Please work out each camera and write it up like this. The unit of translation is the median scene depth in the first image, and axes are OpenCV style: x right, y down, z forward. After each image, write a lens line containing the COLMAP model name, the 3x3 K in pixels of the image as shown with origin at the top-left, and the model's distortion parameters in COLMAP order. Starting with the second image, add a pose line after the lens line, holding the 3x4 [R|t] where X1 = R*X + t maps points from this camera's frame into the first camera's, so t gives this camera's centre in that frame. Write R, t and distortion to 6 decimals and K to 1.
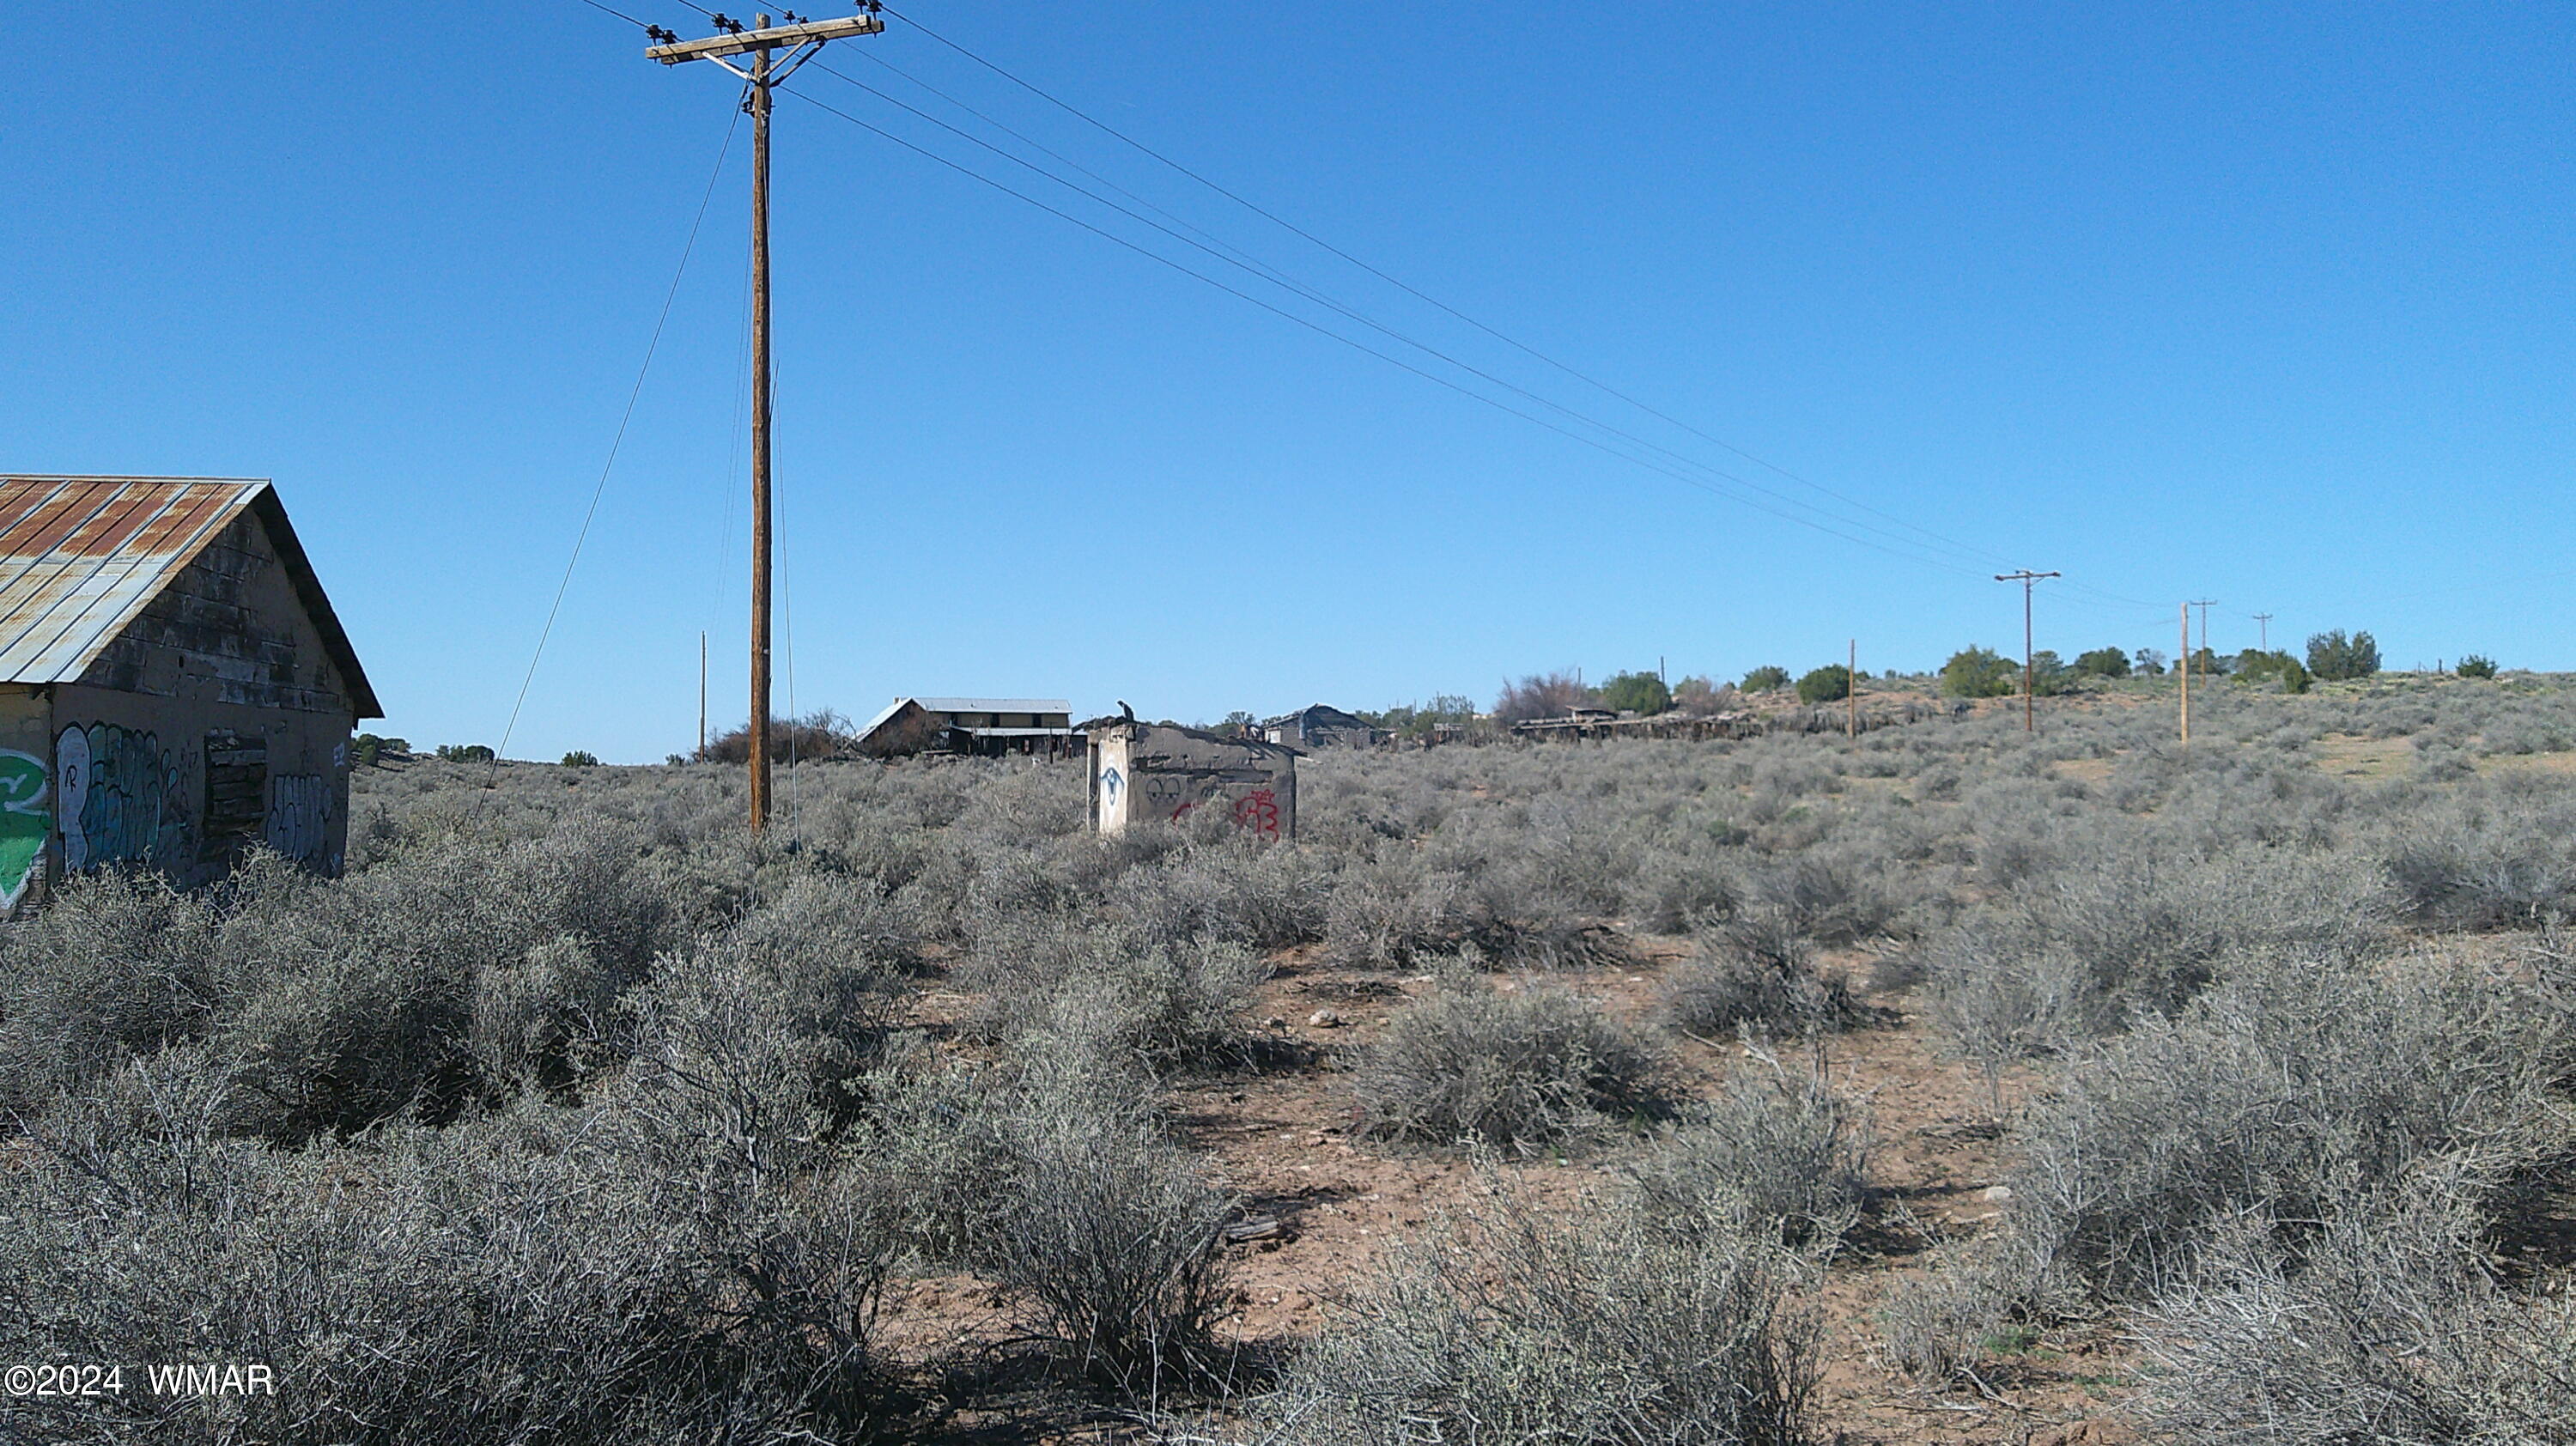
lens RADIAL K [[2171.5, 0, 1314.8], [0, 2171.5, 711.3], [0, 0, 1]] dist [0.029762, -0.032449]
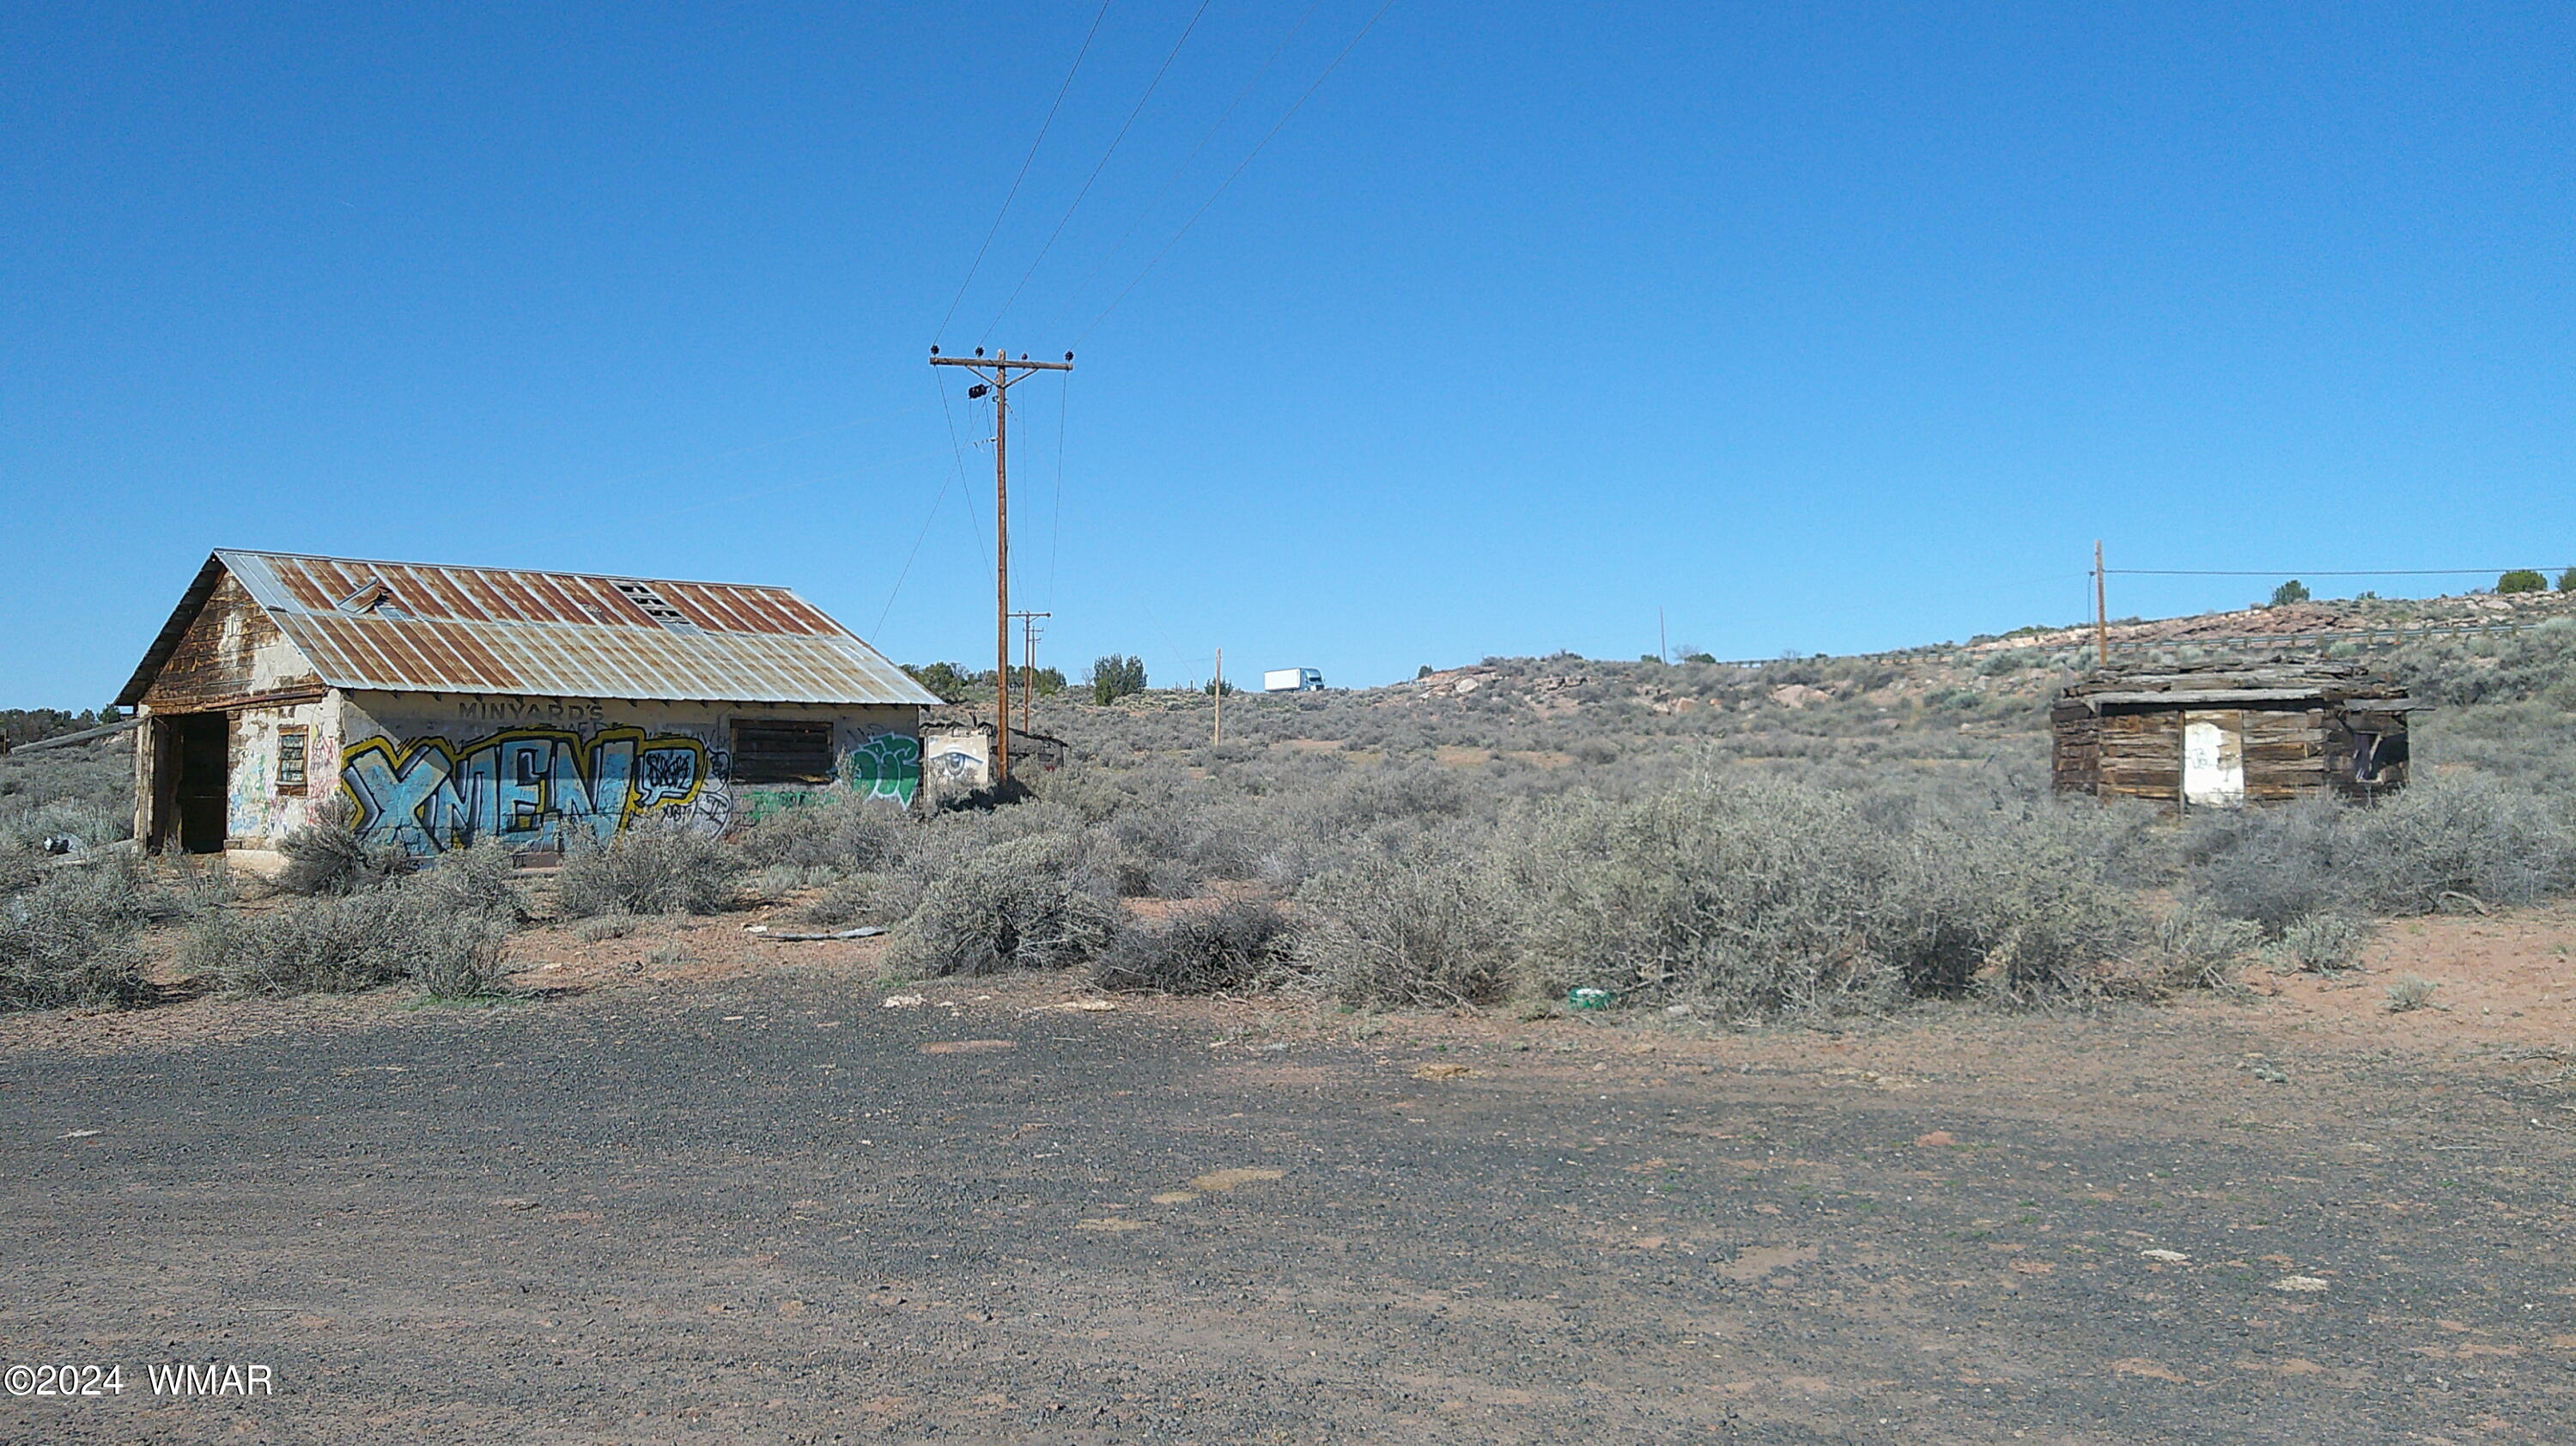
lens RADIAL K [[2171.5, 0, 1294.3], [0, 2171.5, 737.4], [0, 0, 1]] dist [0.029762, -0.032449]
pose [[0.840561, 0.009025, 0.541641, -4.011700], [-0.014803, 0.999870, 0.006312, 0.000443], [-0.541514, -0.013324, 0.840586, -2.797178]]
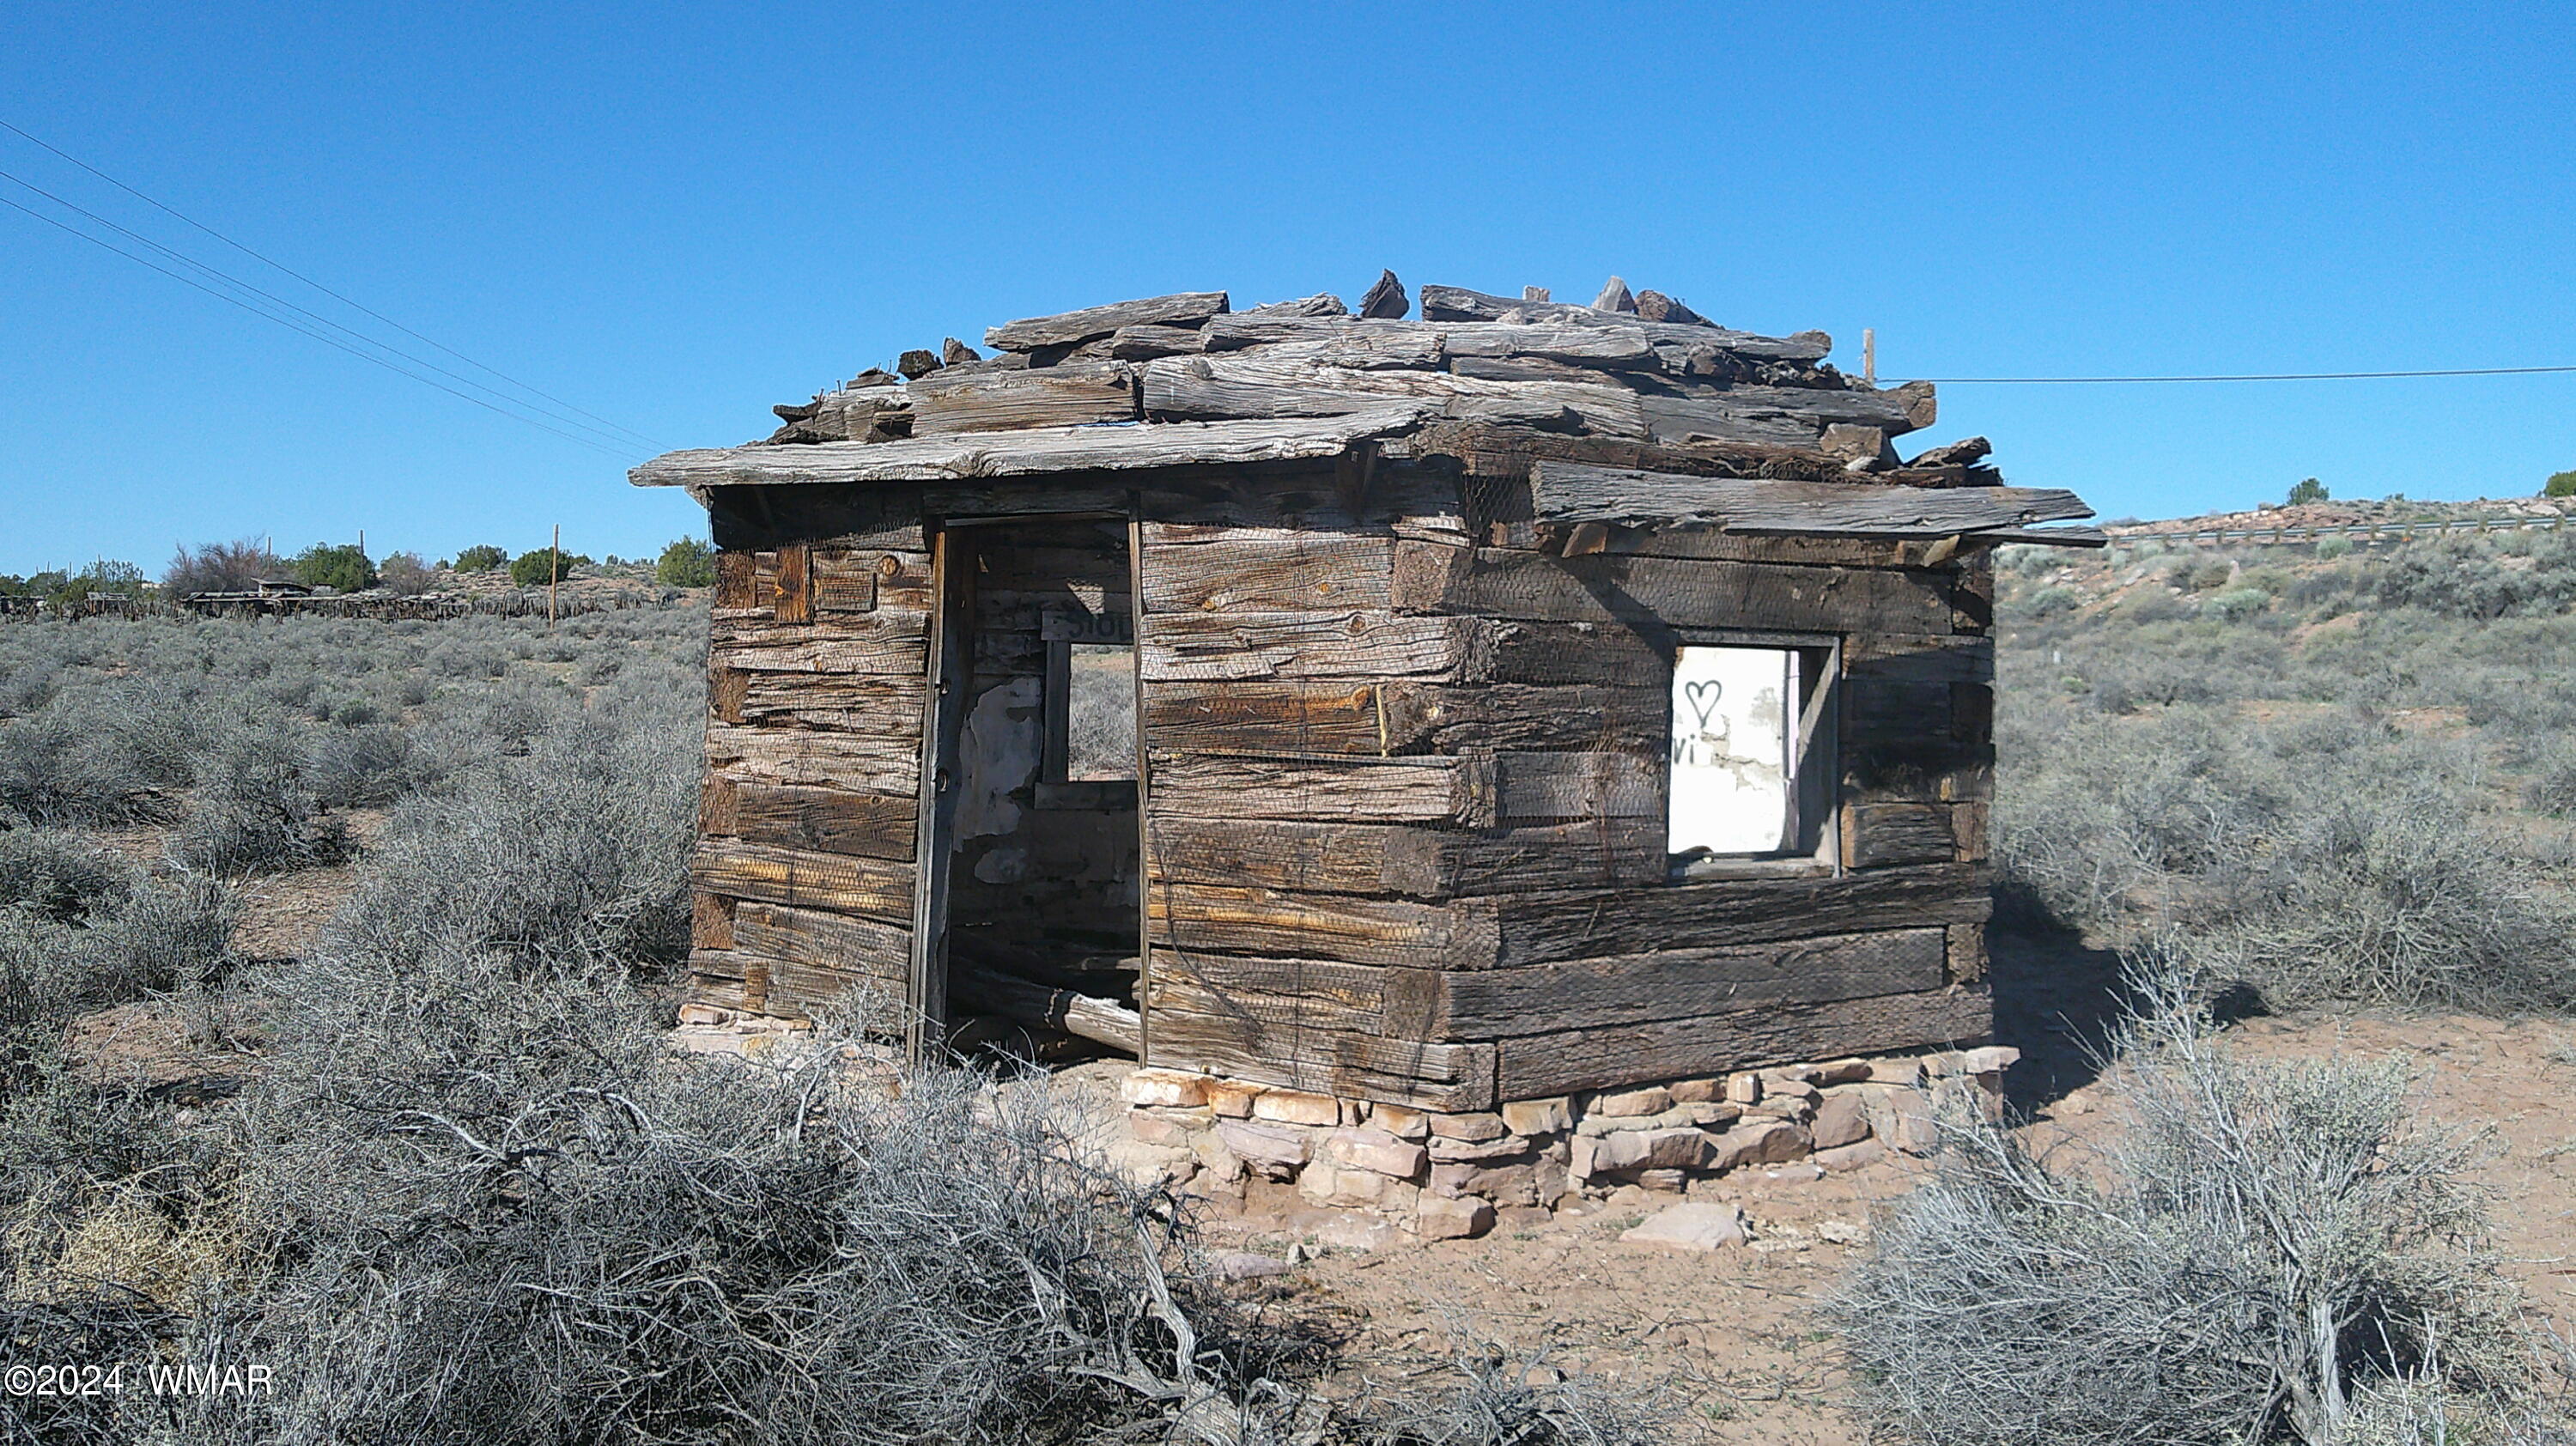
lens RADIAL K [[2171.5, 0, 1275.2], [0, 2171.5, 708.2], [0, 0, 1]] dist [0.029762, -0.032449]
pose [[0.852358, 0.009754, 0.522868, 0.120814], [-0.036150, 0.998533, 0.040302, -0.018126], [-0.521708, -0.053253, 0.851461, -0.653161]]
